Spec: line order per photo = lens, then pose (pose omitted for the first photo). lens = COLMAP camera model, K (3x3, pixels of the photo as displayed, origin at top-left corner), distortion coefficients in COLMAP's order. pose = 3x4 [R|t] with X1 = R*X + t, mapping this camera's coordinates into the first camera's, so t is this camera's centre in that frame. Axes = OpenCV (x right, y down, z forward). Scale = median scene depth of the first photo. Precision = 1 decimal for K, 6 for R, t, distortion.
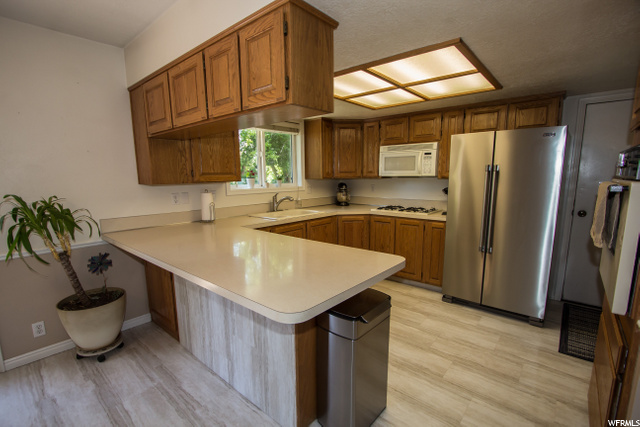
lens RADIAL K [[296.2, 0, 316.5], [0, 296.2, 219.5], [0, 0, 1]] dist [-0.015152, -0.000110]
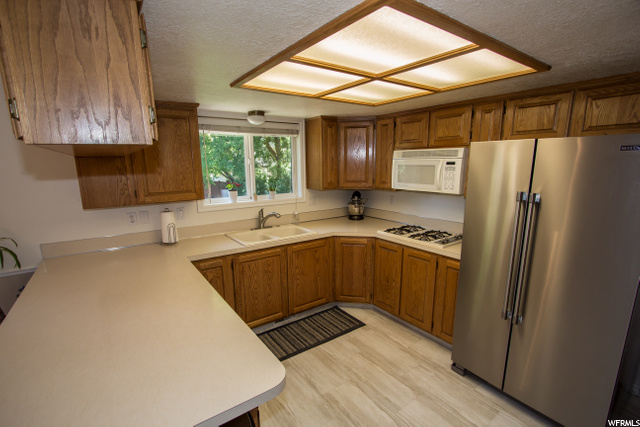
lens RADIAL K [[296.2, 0, 317.4], [0, 296.2, 219.8], [0, 0, 1]] dist [-0.015152, -0.000110]
pose [[0.970862, 0.046701, -0.235046, 0.257450], [-0.036202, 0.998153, 0.048790, -0.117385], [0.236891, -0.038859, 0.970759, 0.228150]]
